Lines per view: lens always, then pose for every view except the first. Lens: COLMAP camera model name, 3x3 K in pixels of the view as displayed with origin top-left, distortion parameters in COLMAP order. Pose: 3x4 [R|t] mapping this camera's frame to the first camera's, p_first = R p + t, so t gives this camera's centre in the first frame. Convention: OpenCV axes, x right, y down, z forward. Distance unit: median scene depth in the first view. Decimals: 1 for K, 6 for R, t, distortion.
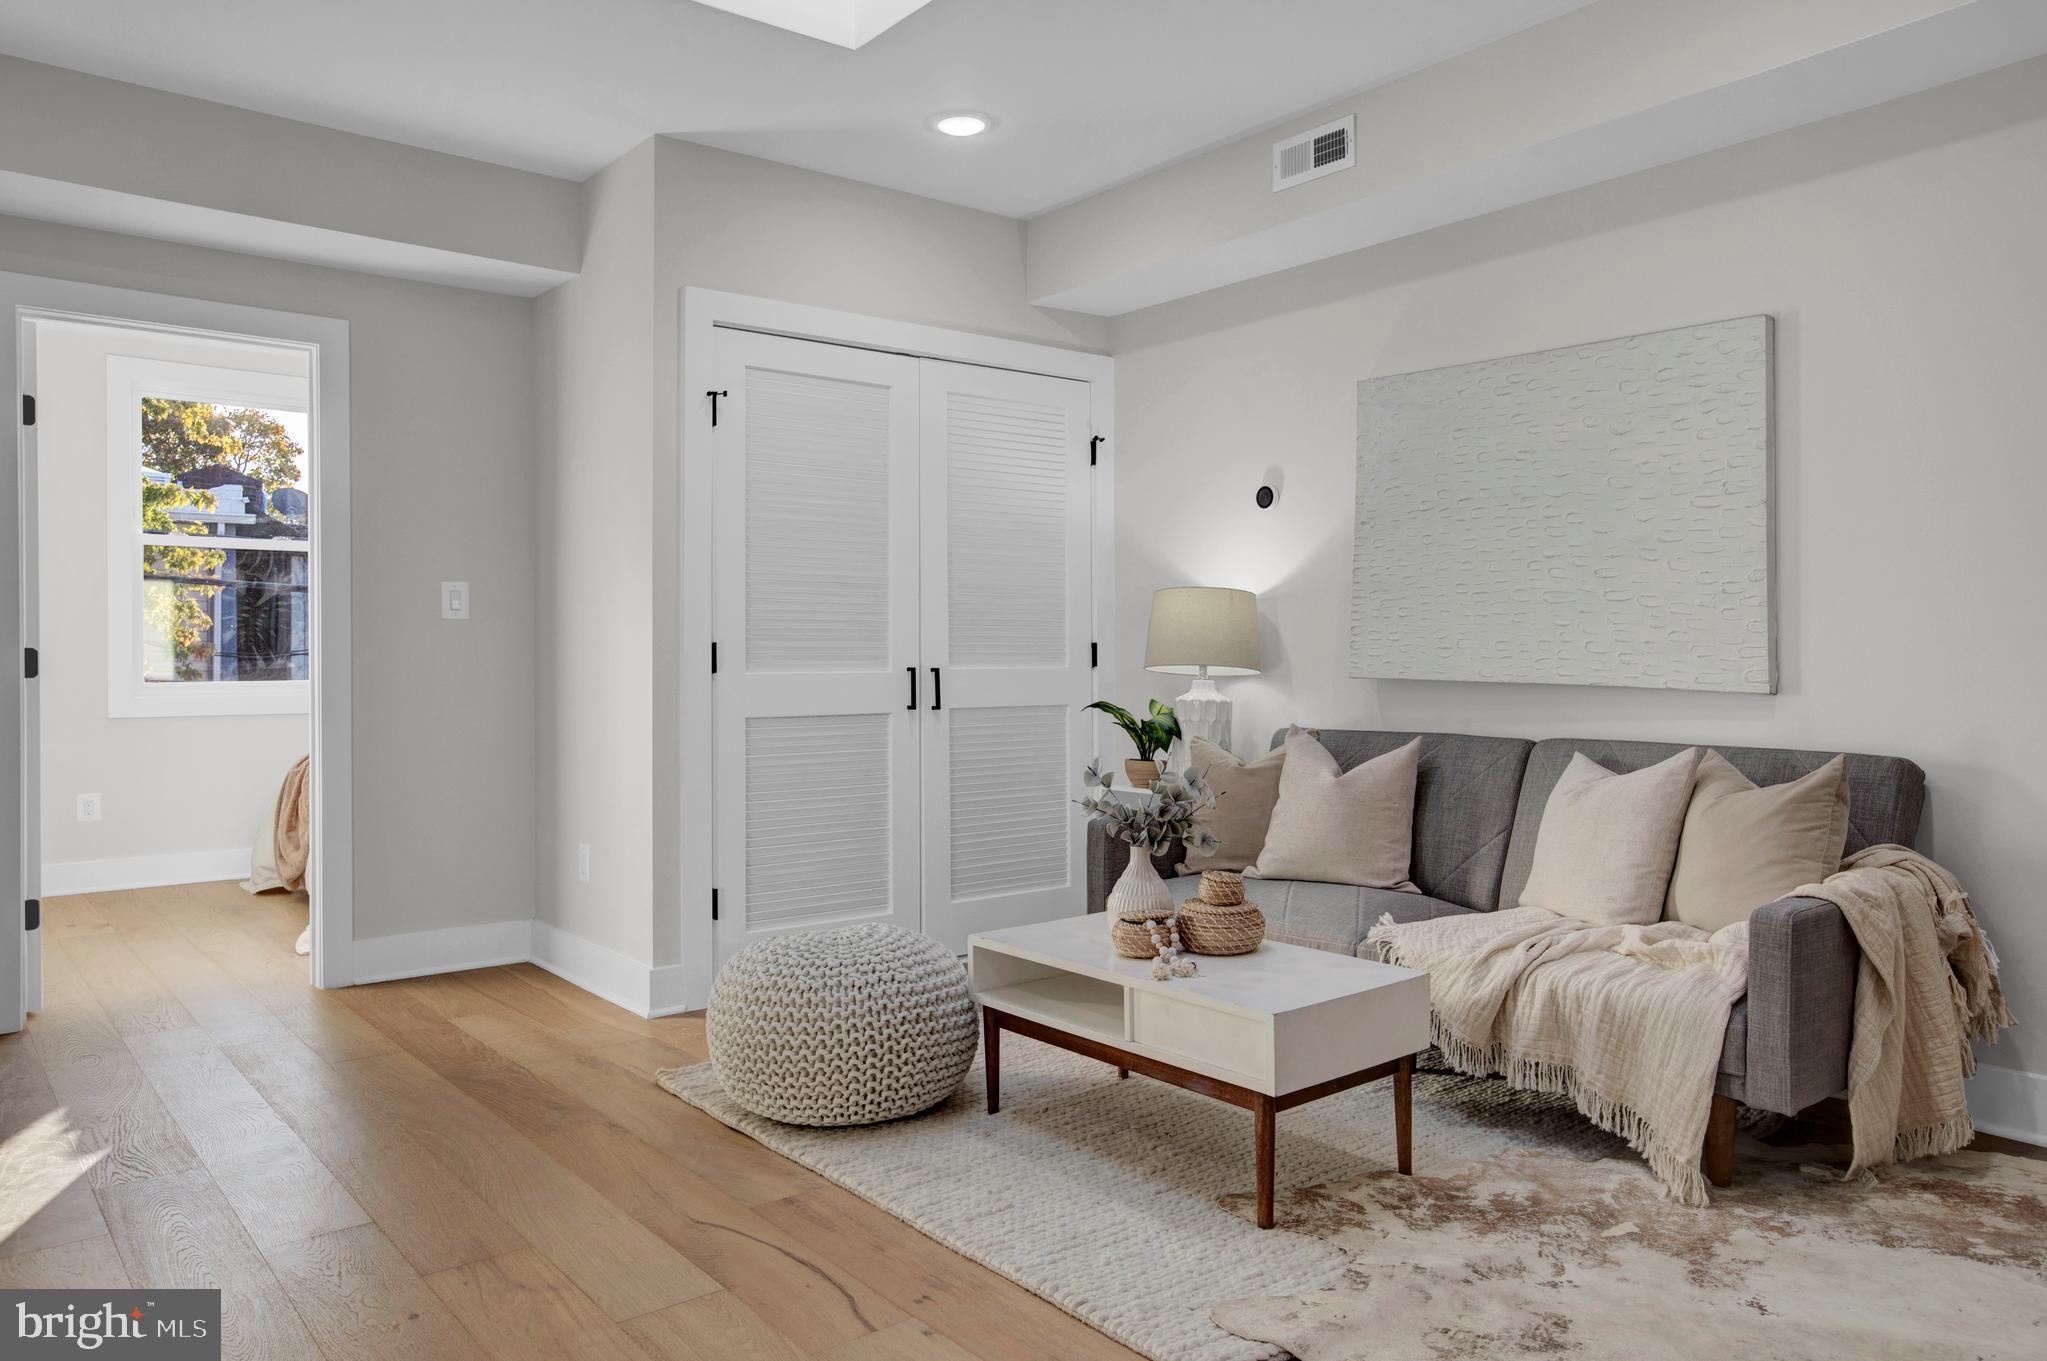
lens RADIAL K [[1420.4, 0, 1024.0], [0, 1420.4, 658.5], [0, 0, 1]] dist [-0.040308, 0.070037]
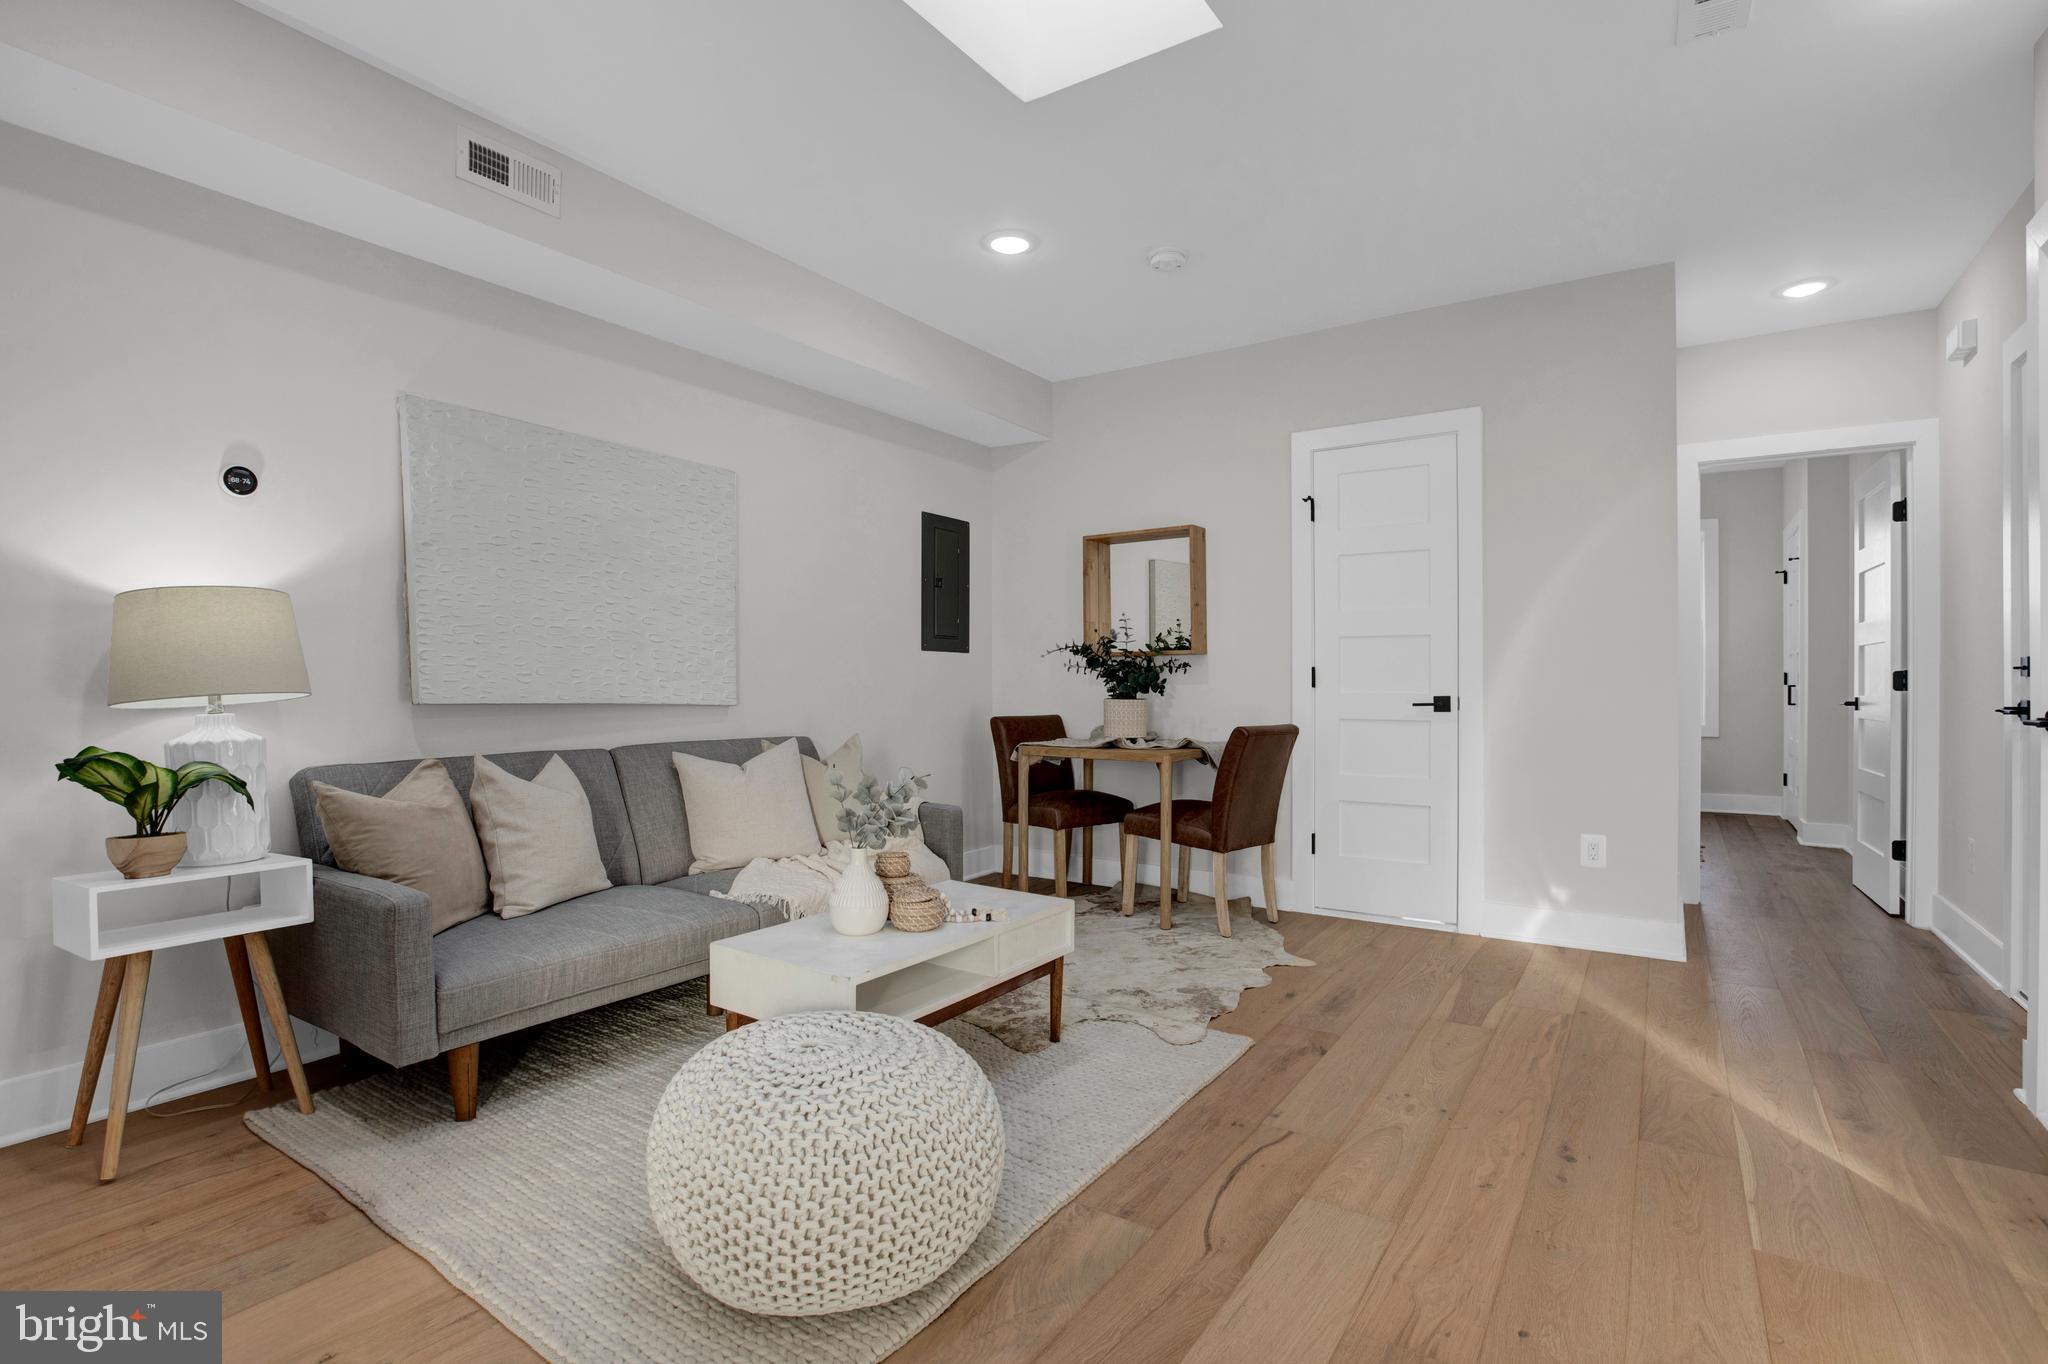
lens RADIAL K [[975.3, 0, 1029.1], [0, 975.3, 682.0], [0, 0, 1]] dist [-0.061532, 0.029853]
pose [[-0.296377, 0.005097, 0.955057, -0.714940], [0.007722, 0.999966, -0.002941, 0.004463], [-0.955040, 0.006503, -0.296406, 1.128518]]
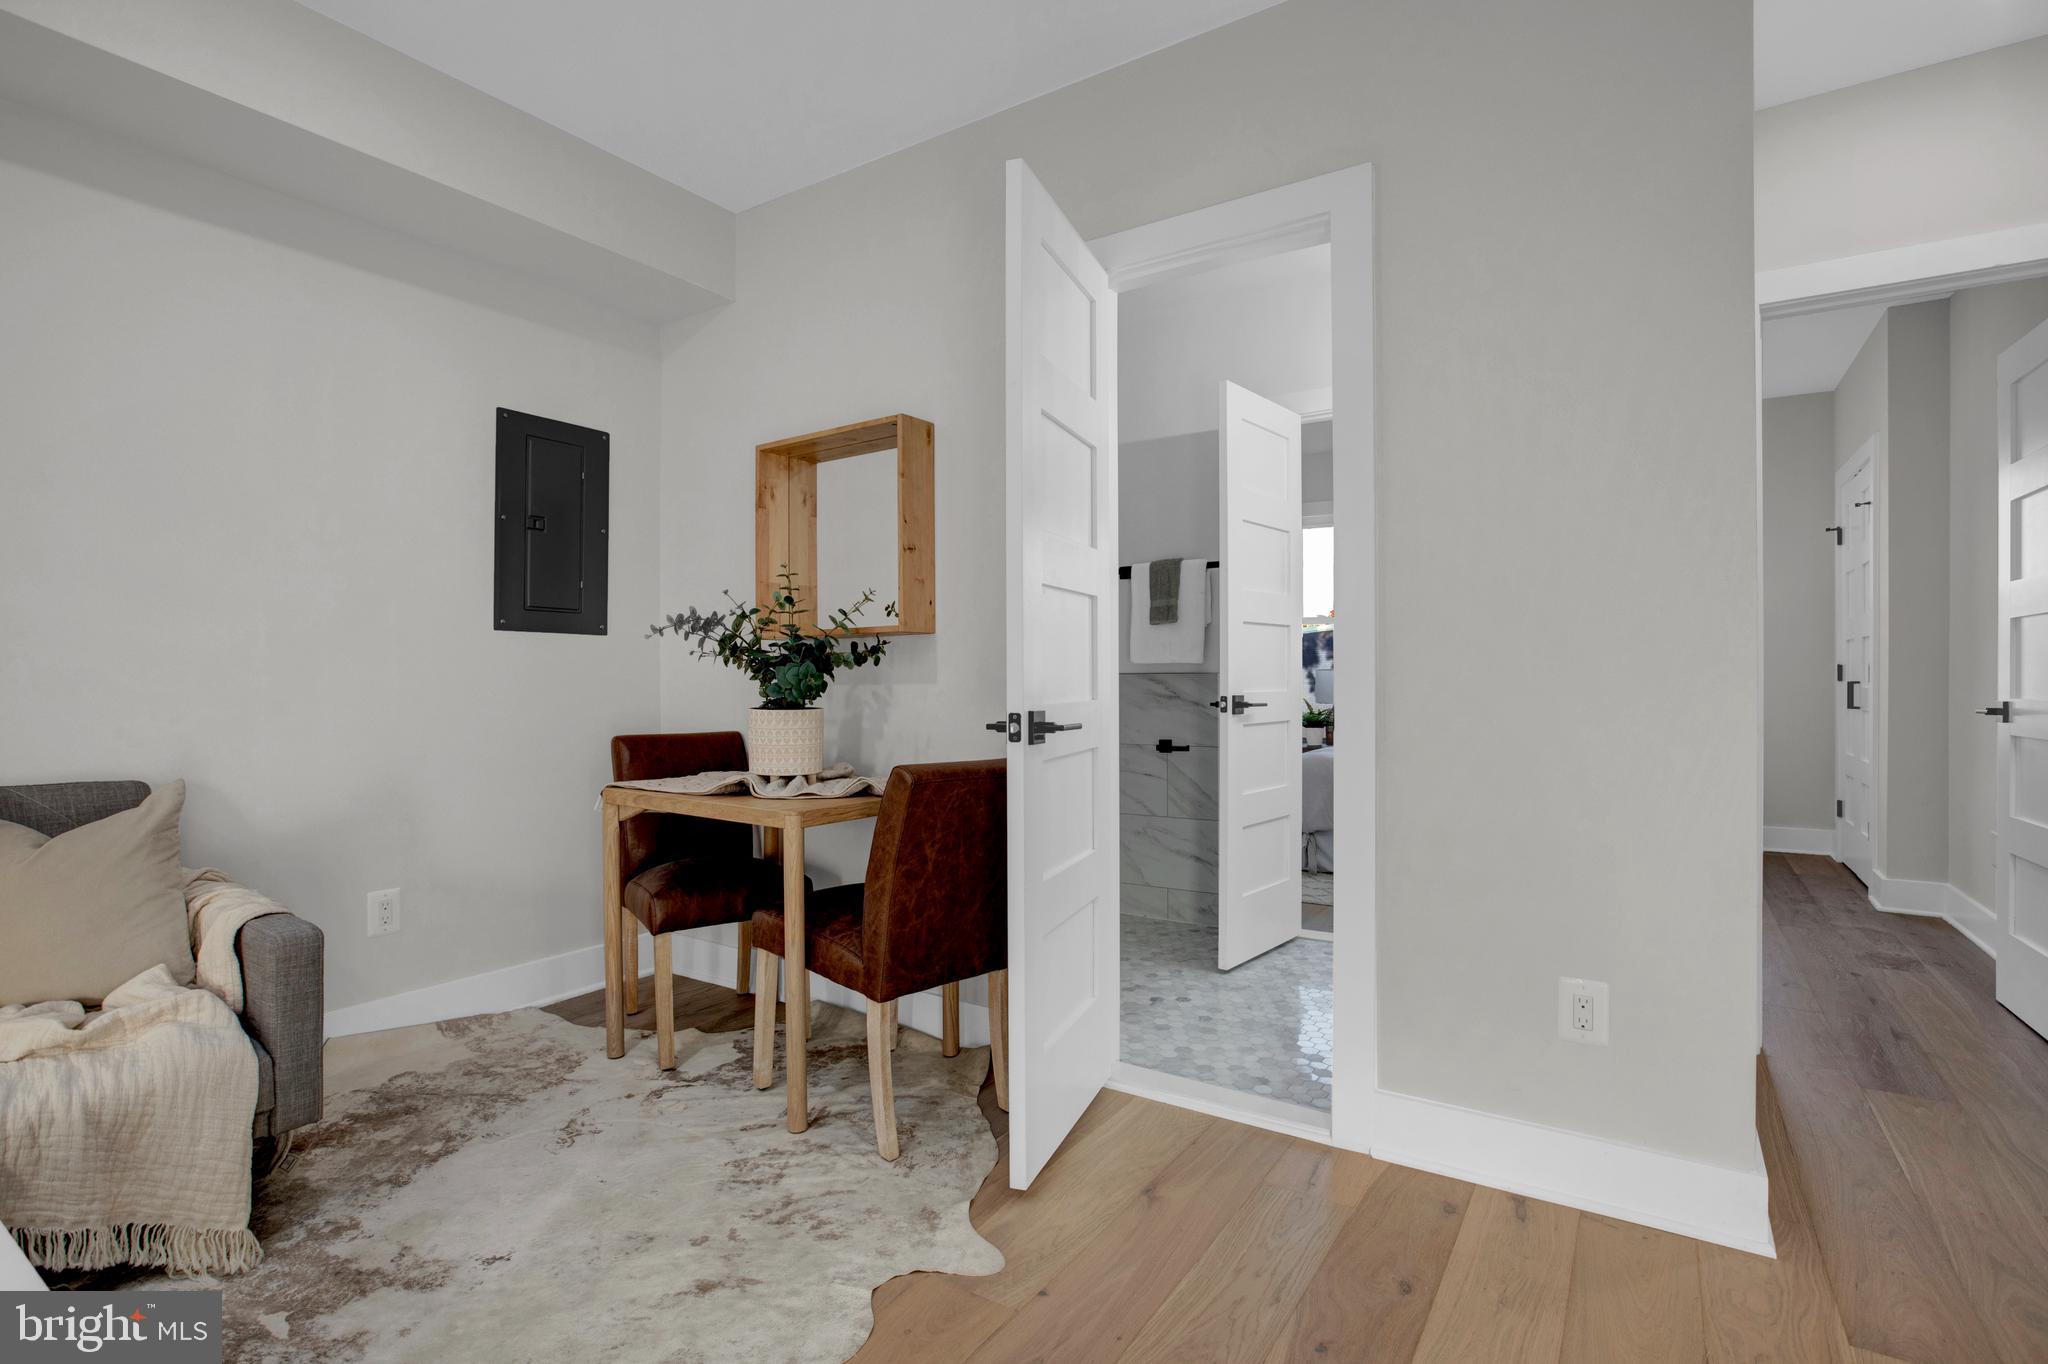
lens RADIAL K [[975.3, 0, 1029.1], [0, 975.3, 682.0], [0, 0, 1]] dist [-0.061532, 0.029853]
pose [[-0.306329, 0.003518, 0.951919, -0.240568], [0.010572, 0.999944, -0.000294, 0.005230], [-0.951867, 0.009973, -0.306349, 0.609896]]
